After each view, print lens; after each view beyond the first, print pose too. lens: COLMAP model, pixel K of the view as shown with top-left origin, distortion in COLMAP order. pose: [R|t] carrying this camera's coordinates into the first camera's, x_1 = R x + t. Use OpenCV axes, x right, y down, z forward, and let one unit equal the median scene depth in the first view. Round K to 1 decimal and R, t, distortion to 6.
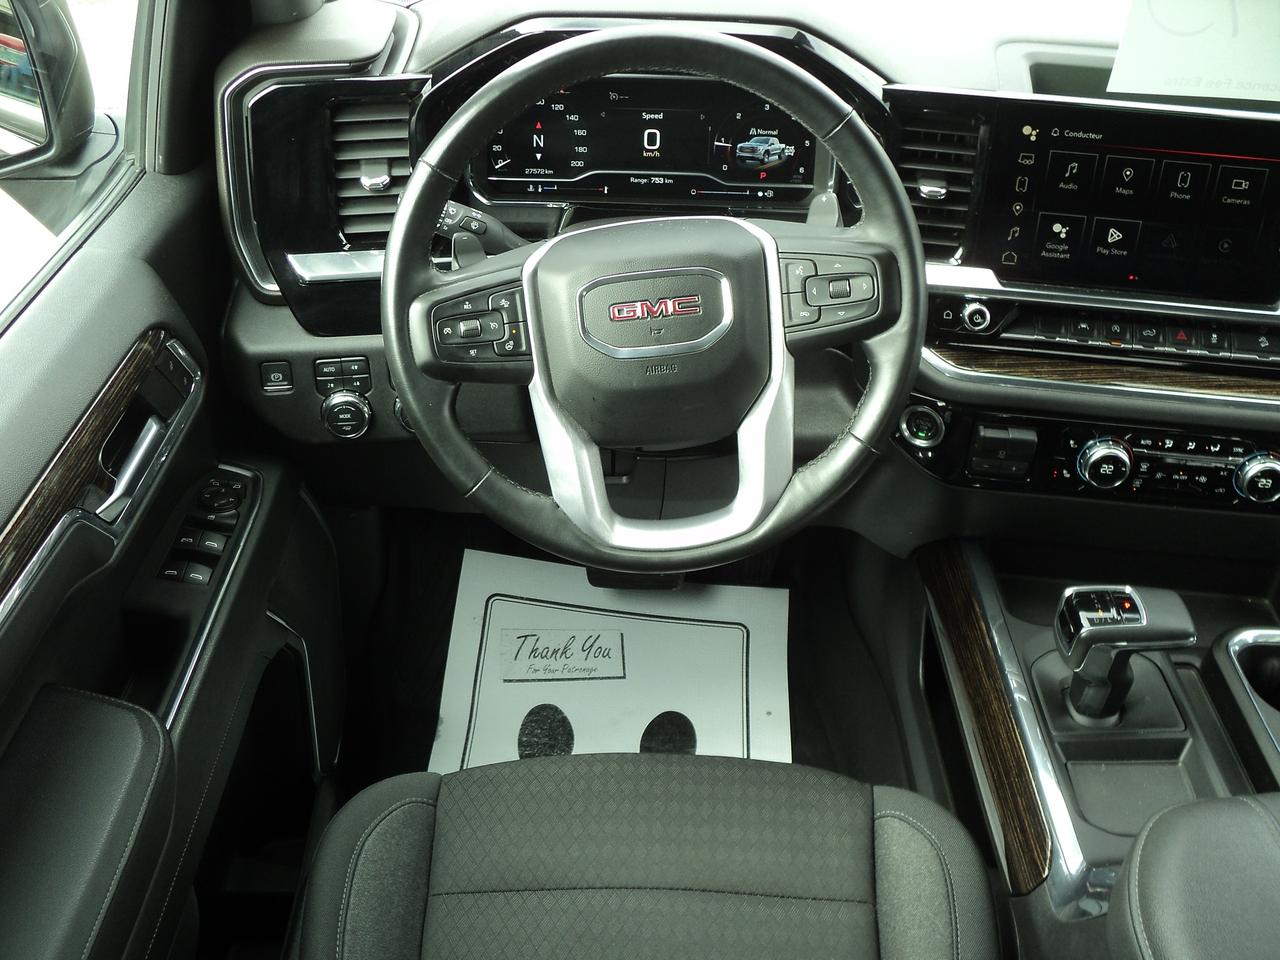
lens RADIAL K [[1324.6, 0, 617.3], [0, 1324.6, 480.9], [0, 0, 1]] dist [-0.196454, 0.199904]
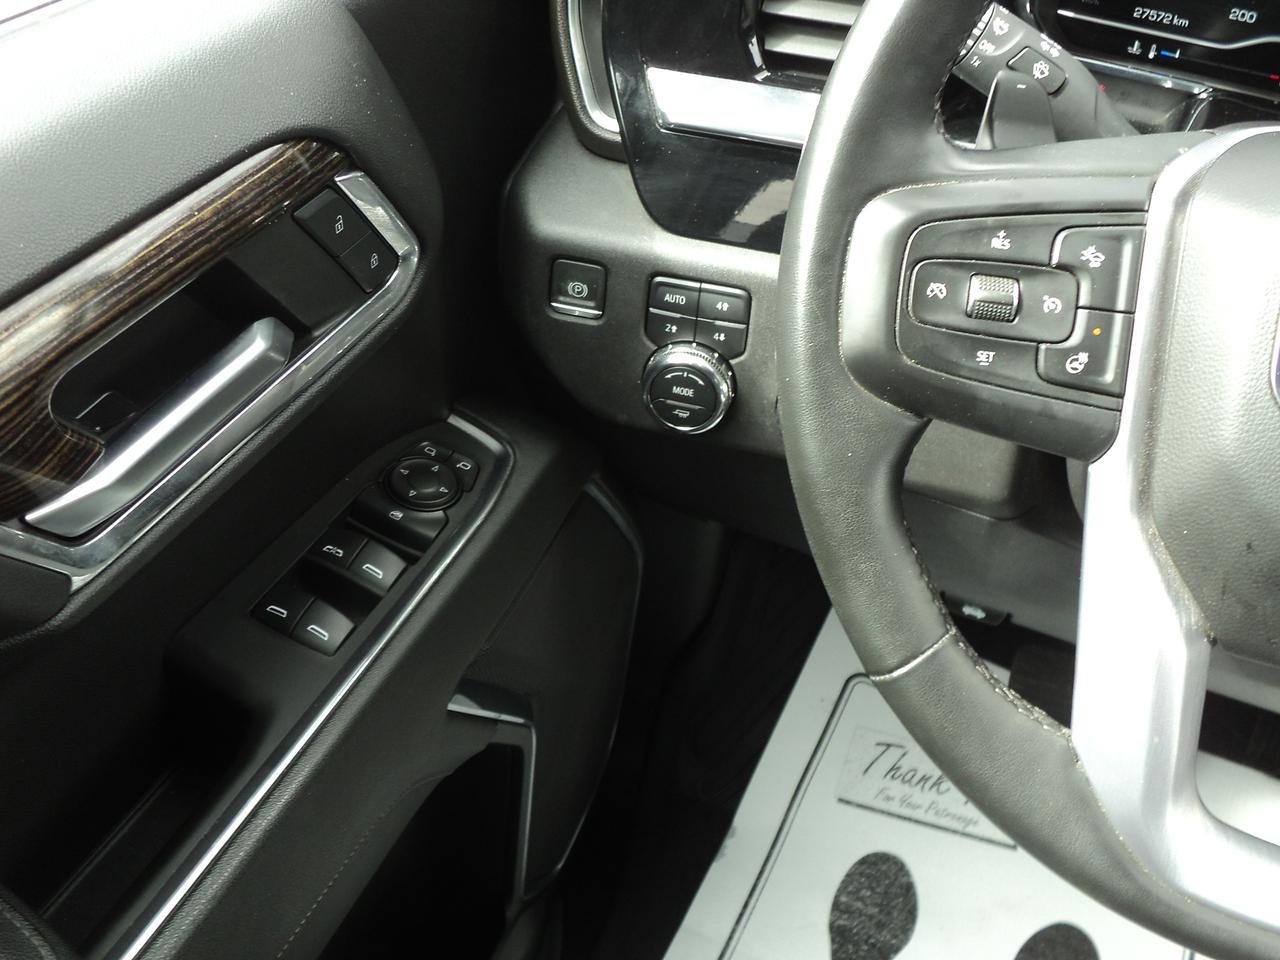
lens RADIAL K [[1324.6, 0, 617.3], [0, 1324.6, 480.9], [0, 0, 1]] dist [-0.196454, 0.199904]
pose [[0.926749, 0.262552, -0.268705, -0.081519], [-0.246052, 0.964690, 0.093978, -0.059994], [0.283891, -0.020979, 0.958627, 0.495671]]
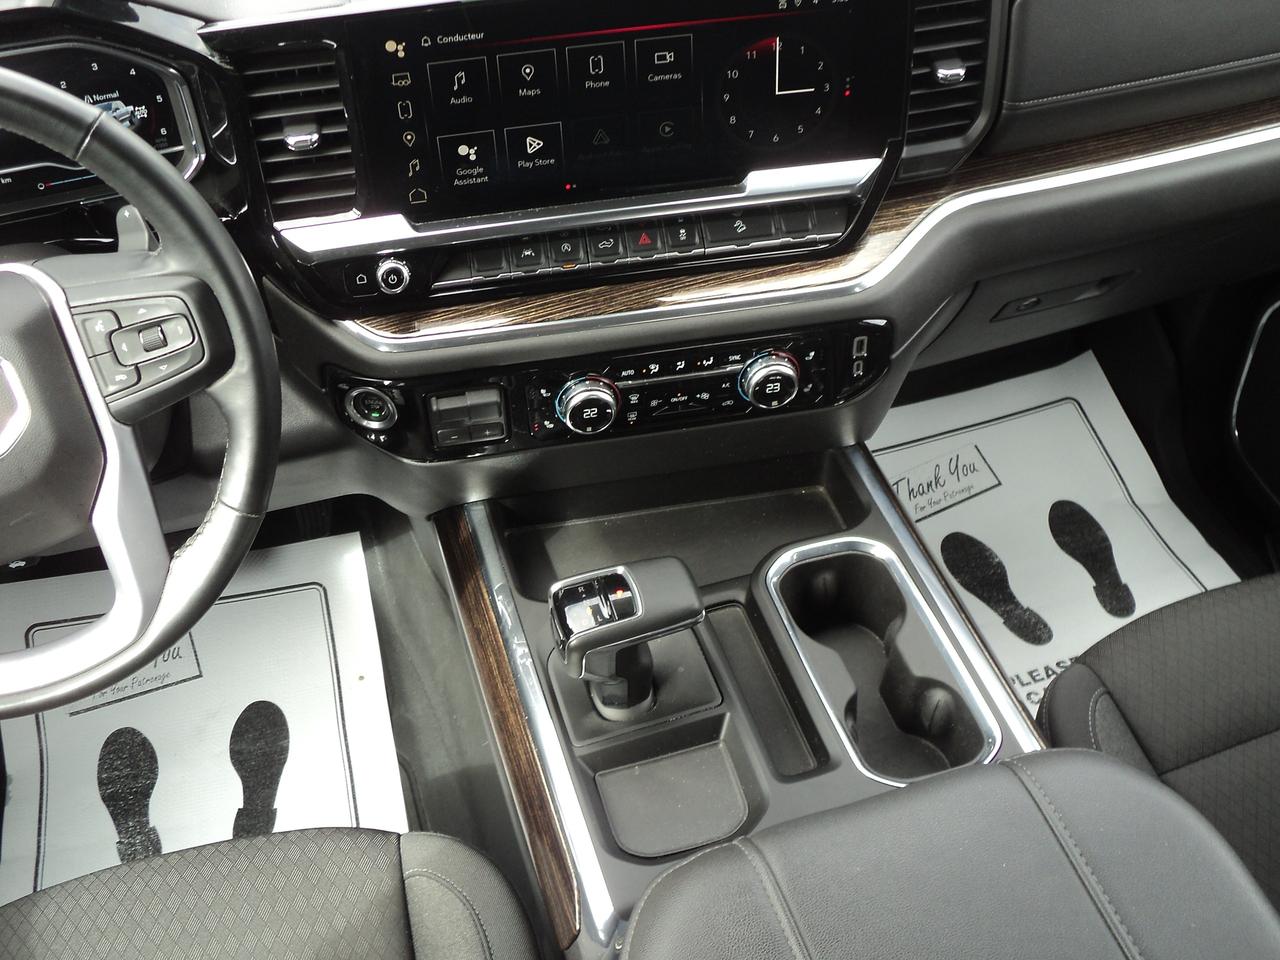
lens RADIAL K [[1324.6, 0, 617.3], [0, 1324.6, 480.9], [0, 0, 1]] dist [-0.196454, 0.199904]
pose [[0.954394, -0.243180, 0.173194, 0.235717], [0.211298, 0.960024, 0.183596, -0.124058], [-0.210917, -0.138627, 0.967624, 0.144884]]
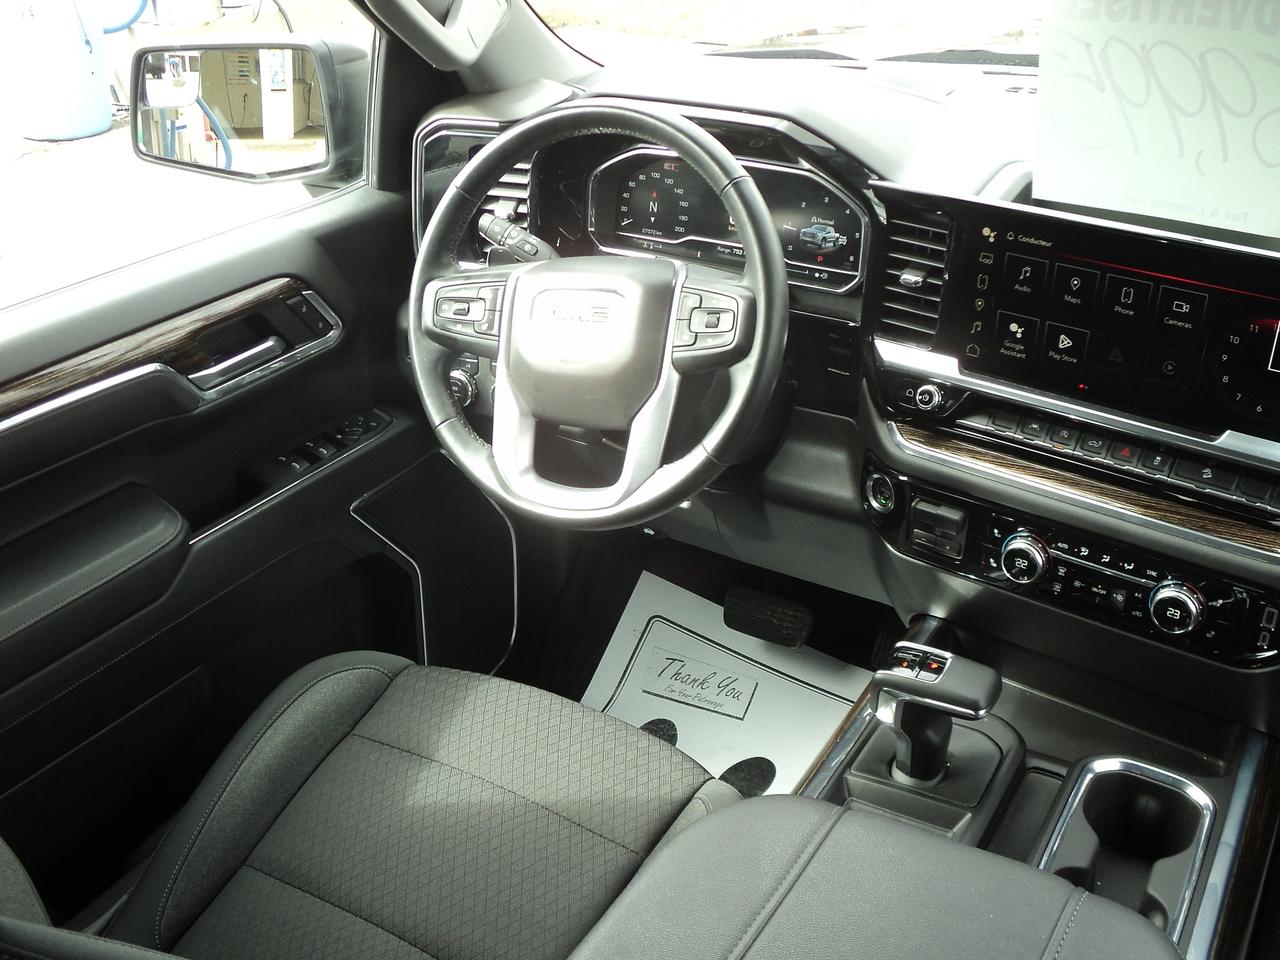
lens RADIAL K [[1324.6, 0, 617.3], [0, 1324.6, 480.9], [0, 0, 1]] dist [-0.196454, 0.199904]
pose [[0.859613, 0.209205, -0.466154, 0.577245], [-0.265937, 0.962209, -0.058572, 0.074791], [0.436284, 0.174317, 0.882763, -0.067452]]
